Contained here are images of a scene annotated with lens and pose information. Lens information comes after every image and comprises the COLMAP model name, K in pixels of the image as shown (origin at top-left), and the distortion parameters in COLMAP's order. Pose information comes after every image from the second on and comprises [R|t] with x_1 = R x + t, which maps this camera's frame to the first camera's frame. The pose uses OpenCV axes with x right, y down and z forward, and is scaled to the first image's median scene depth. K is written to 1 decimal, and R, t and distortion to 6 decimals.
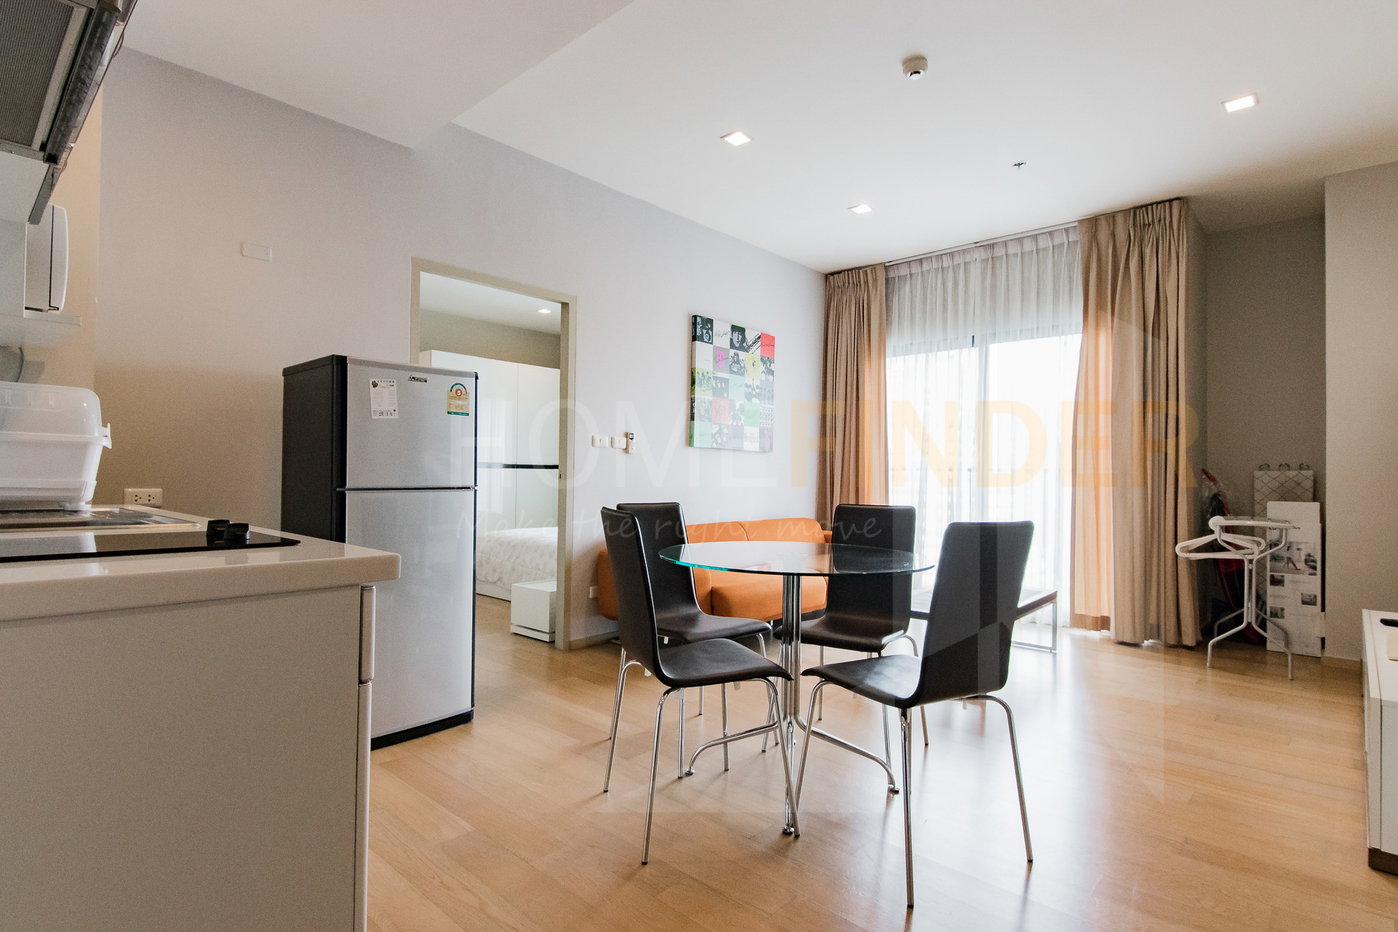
lens RADIAL K [[700.9, 0, 688.7], [0, 700.9, 463.9], [0, 0, 1]] dist [0.016574, -0.013124]
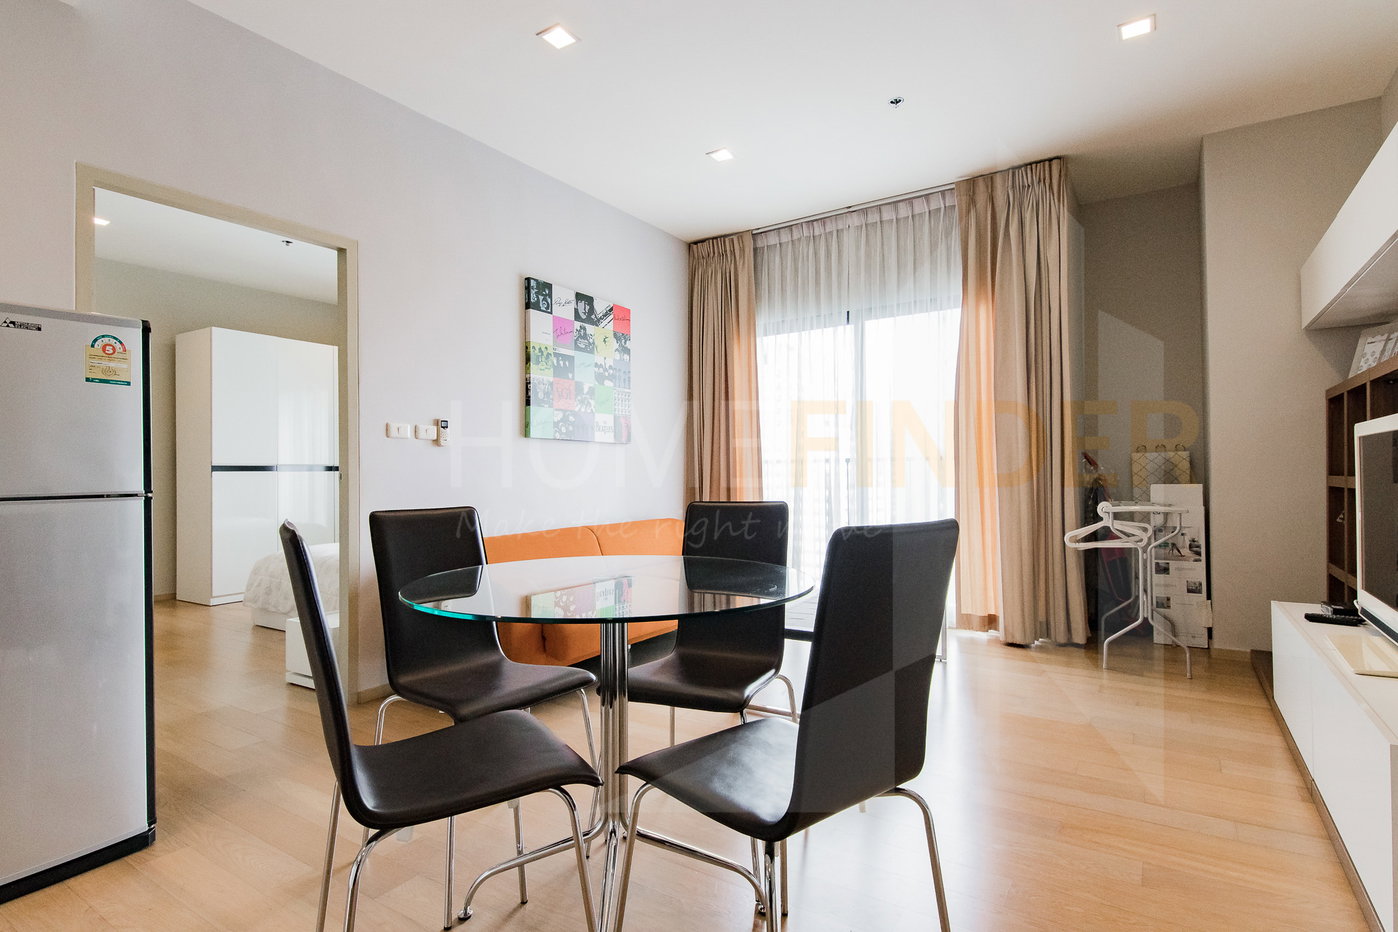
lens RADIAL K [[700.9, 0, 687.8], [0, 700.9, 460.2], [0, 0, 1]] dist [0.016574, -0.013124]
pose [[0.986578, -0.021521, 0.161869, 0.059720], [0.022334, 0.999745, -0.003209, 0.009701], [-0.161759, 0.006781, 0.986807, 0.169010]]
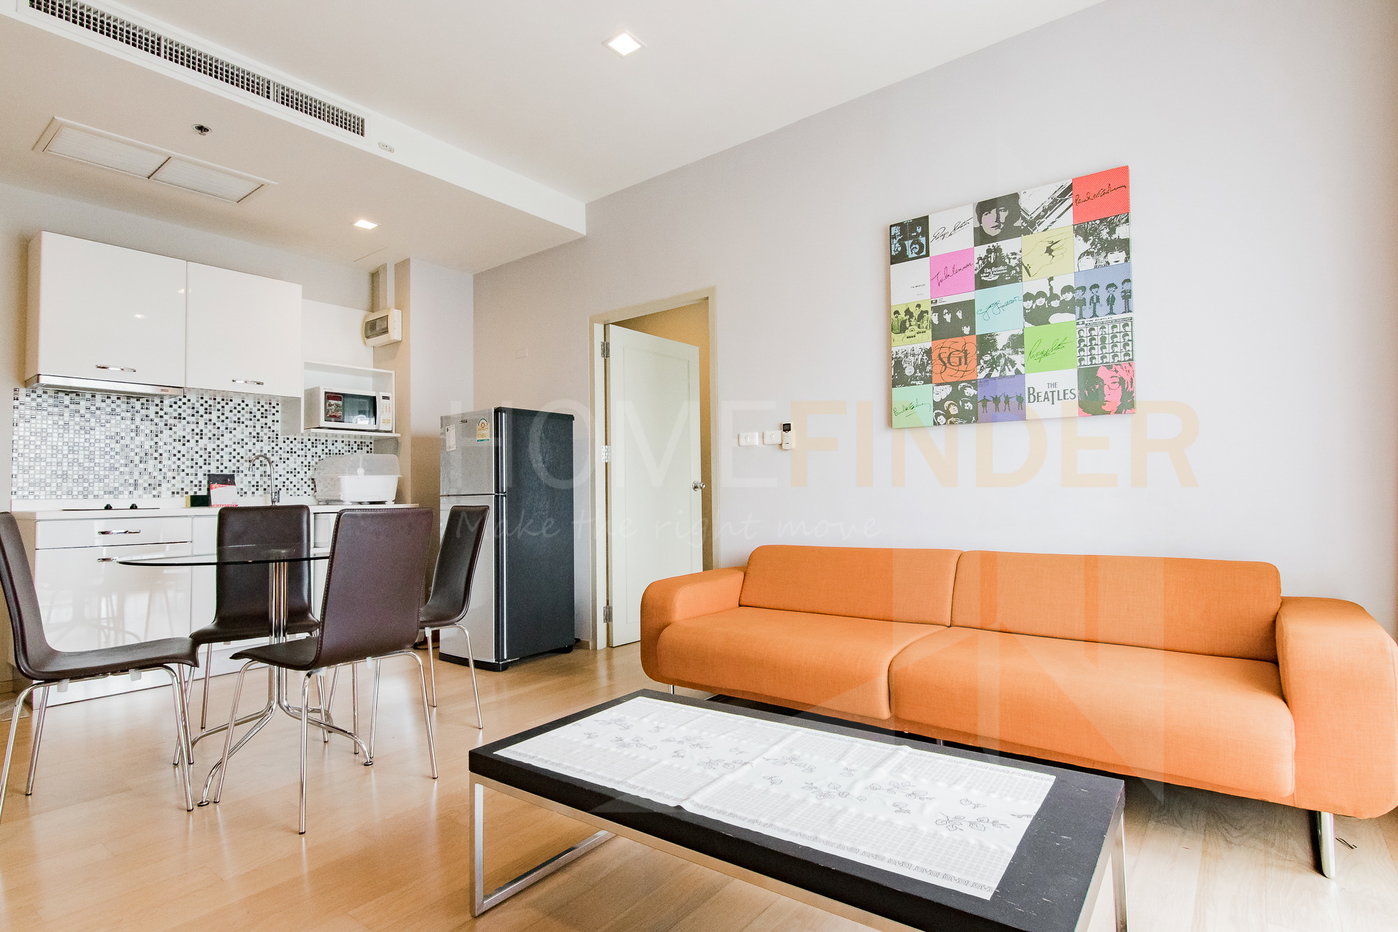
lens RADIAL K [[700.9, 0, 707.3], [0, 700.9, 468.9], [0, 0, 1]] dist [0.016574, -0.013124]
pose [[0.093532, -0.049860, -0.994367, 0.676423], [0.035251, 0.998285, -0.046740, 0.039996], [0.994992, -0.030680, 0.095129, 0.817326]]
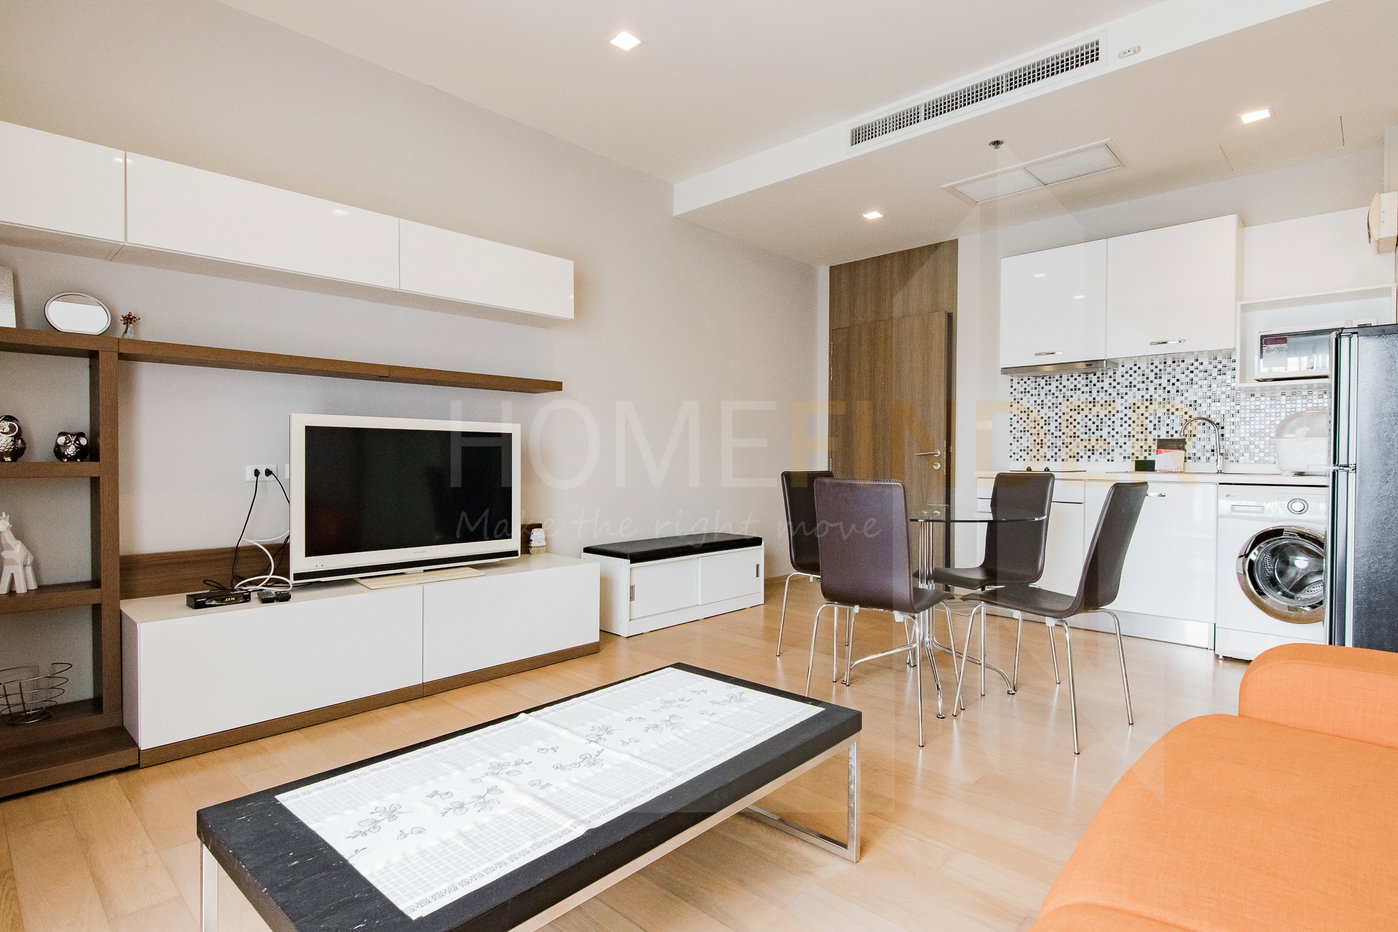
lens RADIAL K [[700.9, 0, 668.3], [0, 700.9, 455.6], [0, 0, 1]] dist [0.016574, -0.013124]
pose [[-0.999595, -0.017992, 0.022033, 0.313646], [-0.018496, 0.999567, -0.022870, 0.034898], [-0.021612, -0.023269, -0.999496, 1.186922]]
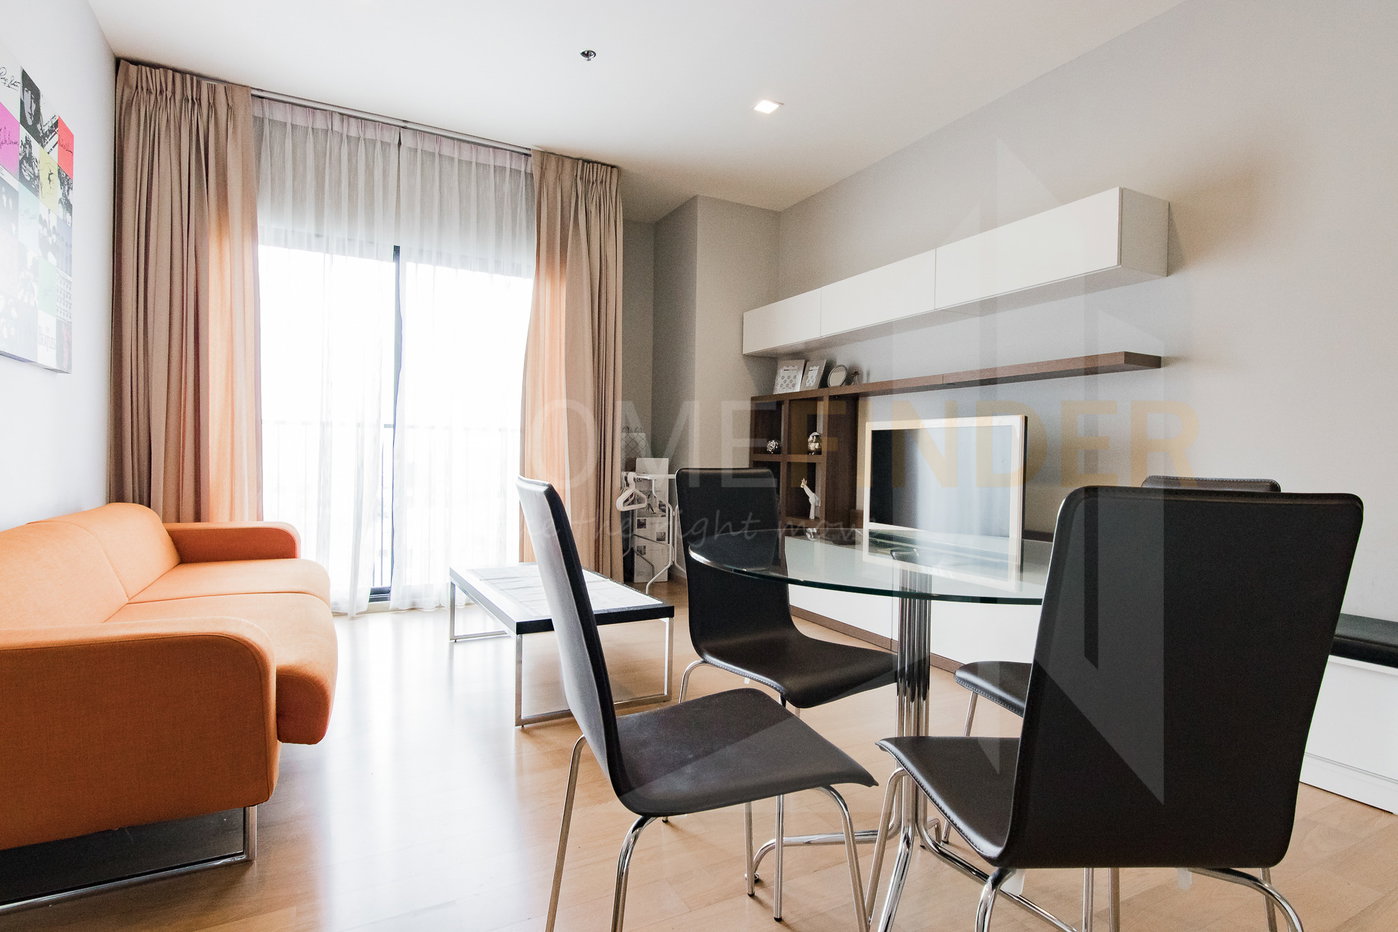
lens RADIAL K [[700.9, 0, 691.8], [0, 700.9, 463.7], [0, 0, 1]] dist [0.016574, -0.013124]
pose [[0.337000, -0.021045, 0.941270, -0.241965], [-0.032006, 0.998916, 0.033793, 0.020223], [-0.940961, -0.041515, 0.335961, 0.513760]]
